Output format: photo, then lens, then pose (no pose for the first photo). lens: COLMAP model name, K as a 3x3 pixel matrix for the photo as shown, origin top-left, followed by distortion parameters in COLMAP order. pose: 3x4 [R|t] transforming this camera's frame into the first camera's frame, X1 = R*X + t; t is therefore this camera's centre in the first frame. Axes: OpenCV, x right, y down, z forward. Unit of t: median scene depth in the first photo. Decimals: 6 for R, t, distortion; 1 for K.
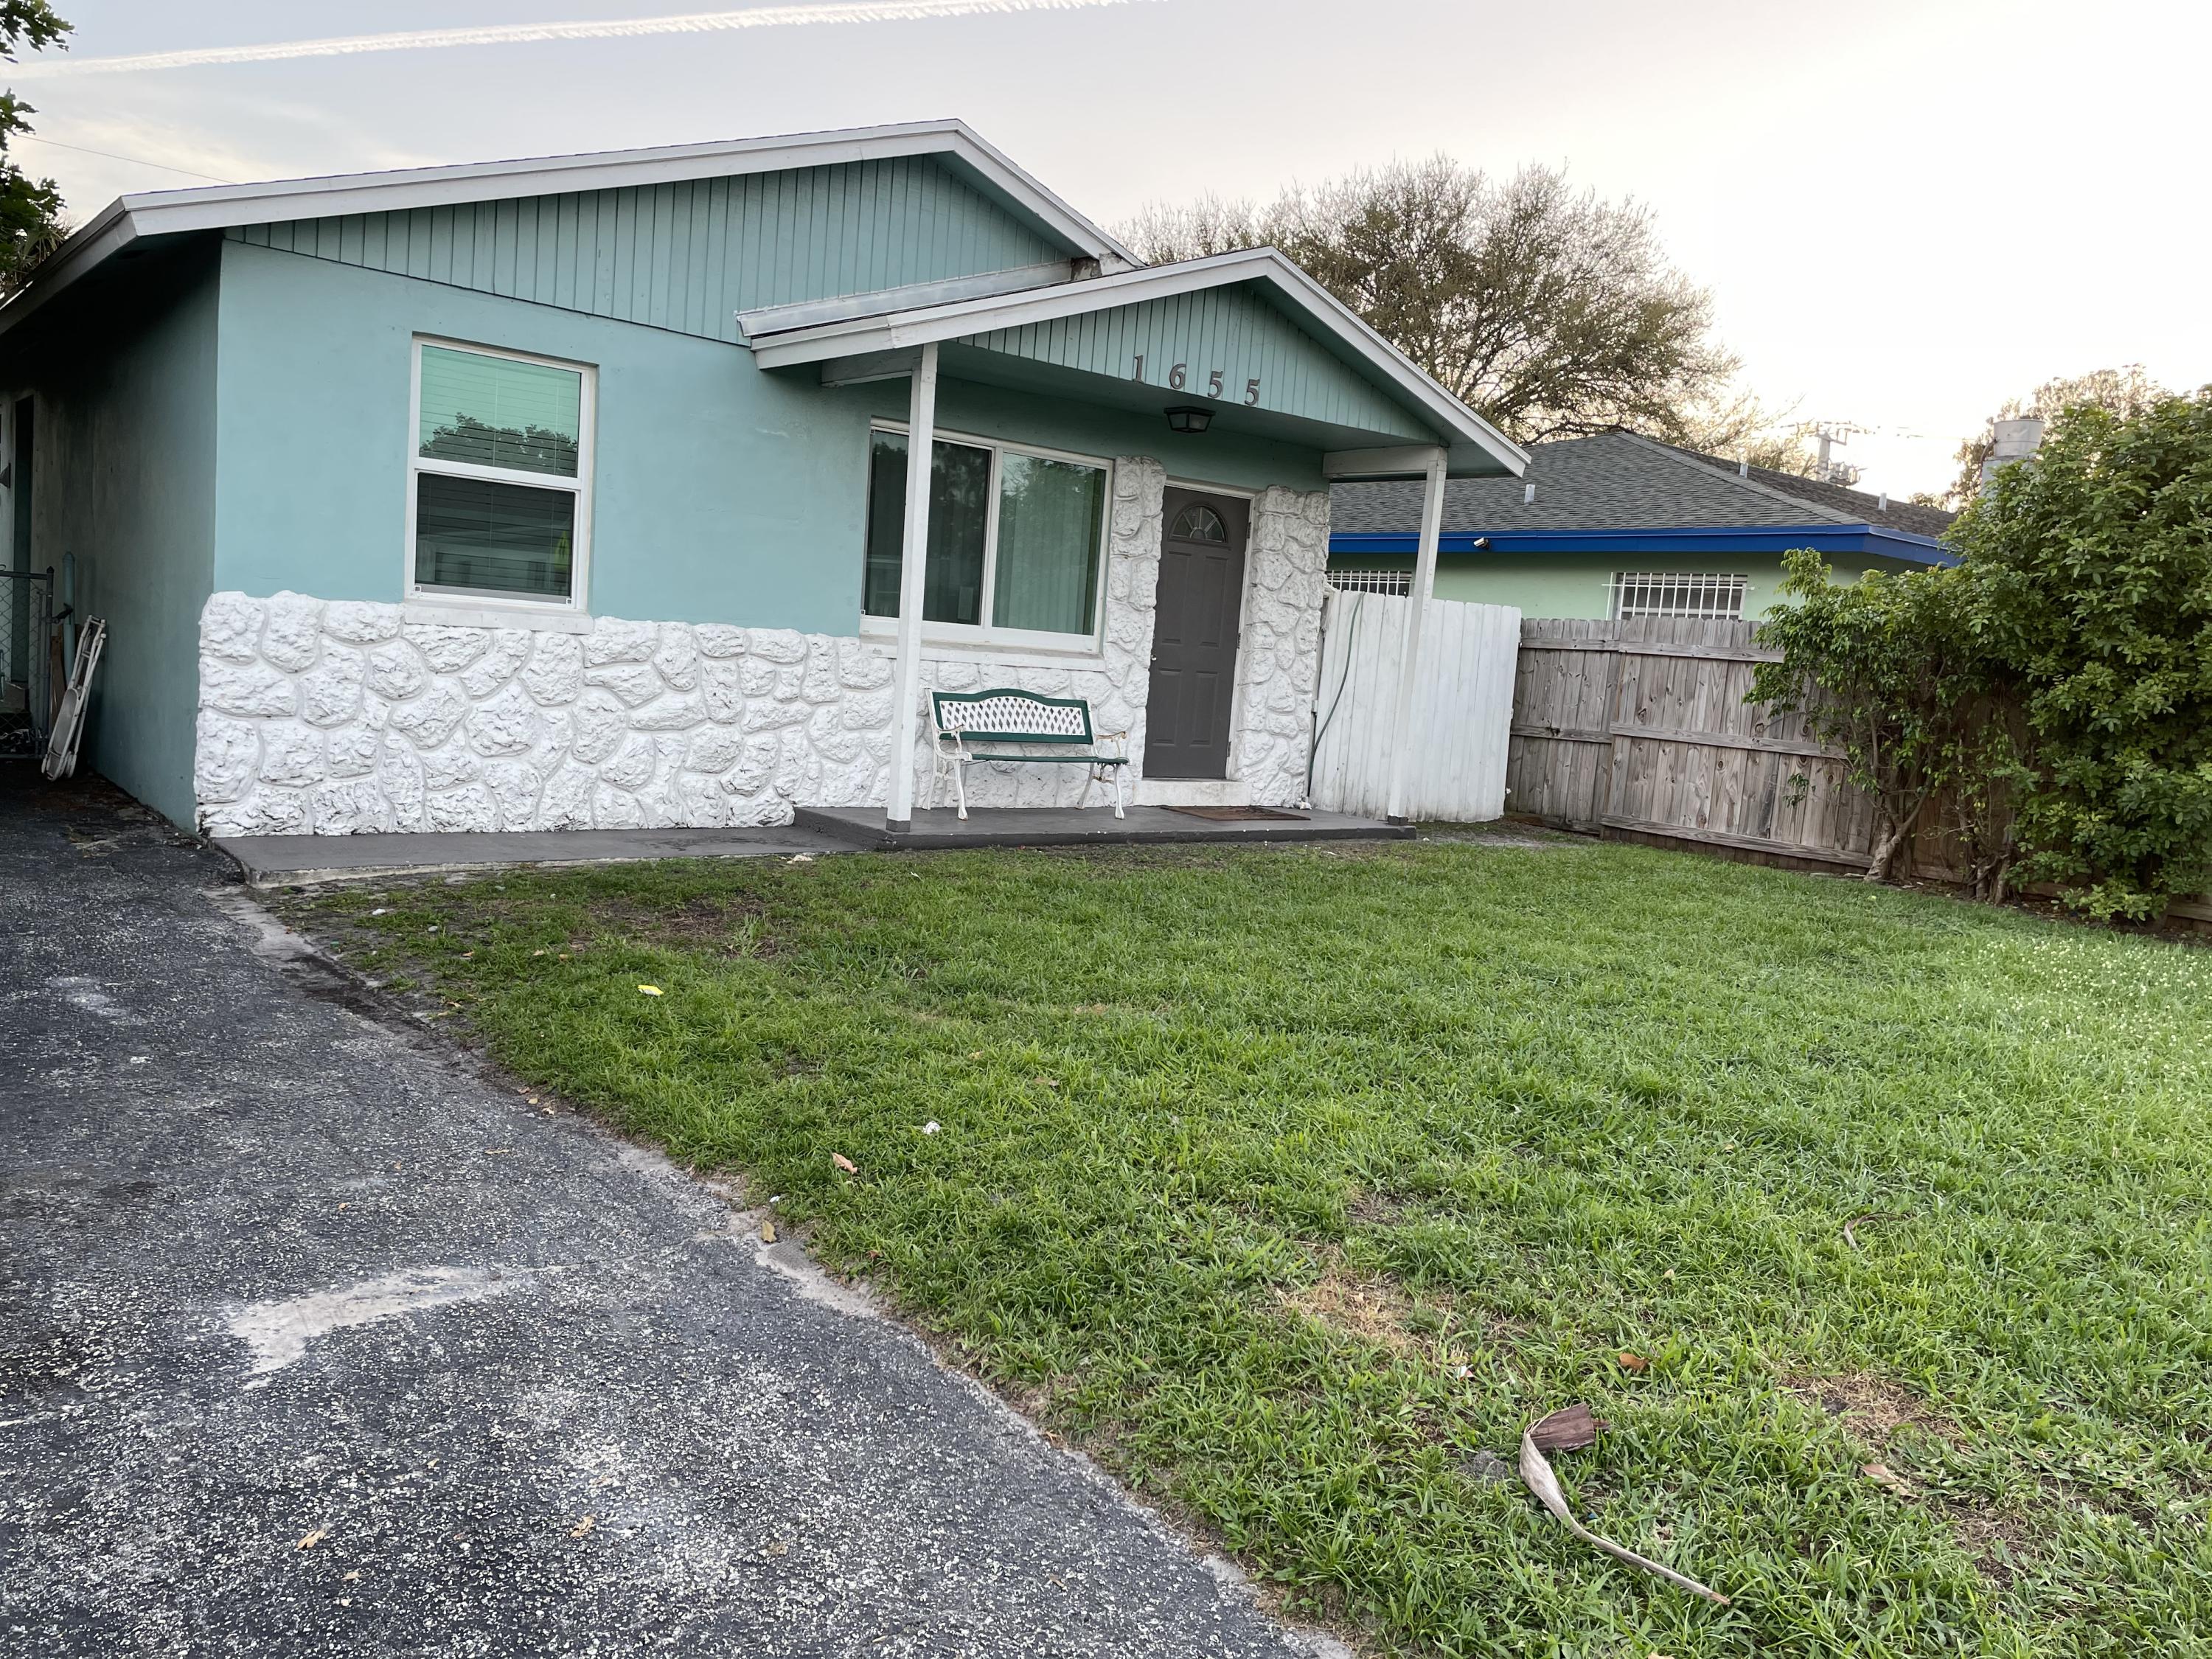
lens RADIAL K [[1678.1, 0, 1106.0], [0, 1678.1, 829.5], [0, 0, 1]] dist [0.040350, -0.005252]
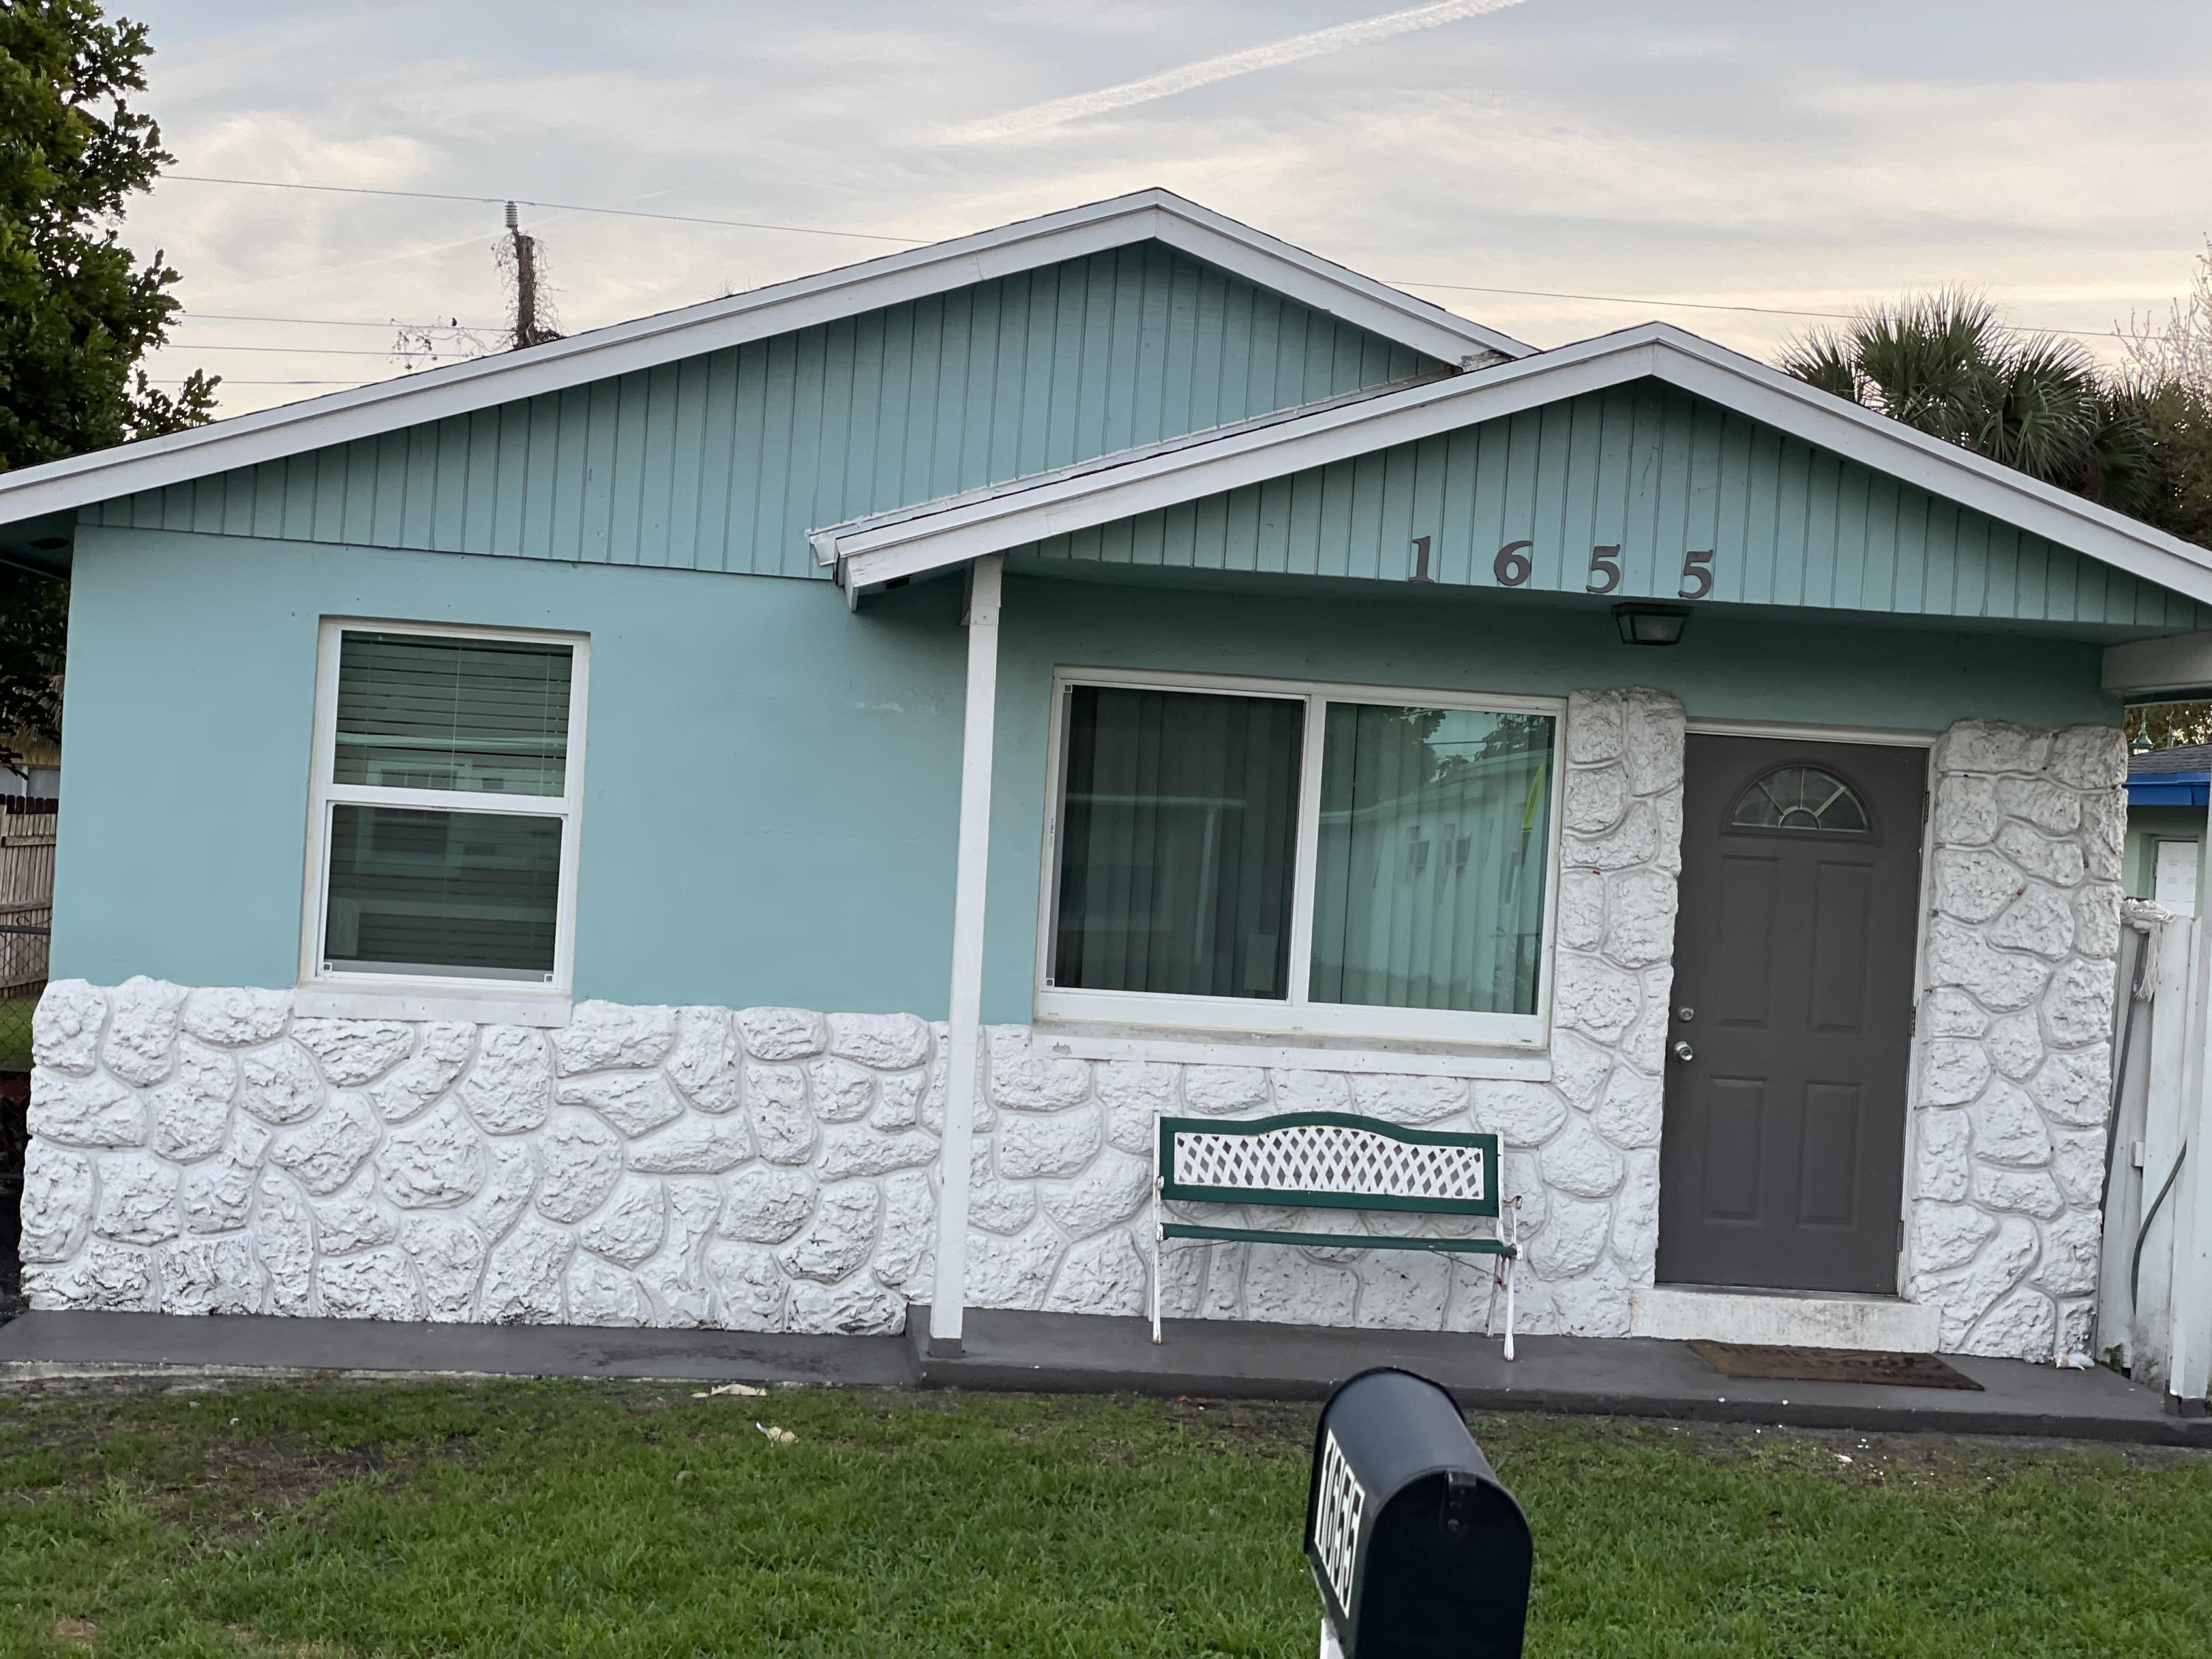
lens RADIAL K [[3336.8, 0, 1106.0], [0, 3336.8, 829.5], [0, 0, 1]] dist [0.150238, -0.451197]
pose [[0.819183, -0.026965, -0.572898, 0.606506], [-0.055525, 0.990473, -0.126014, -0.037133], [0.570838, 0.135038, 0.809882, 0.039149]]
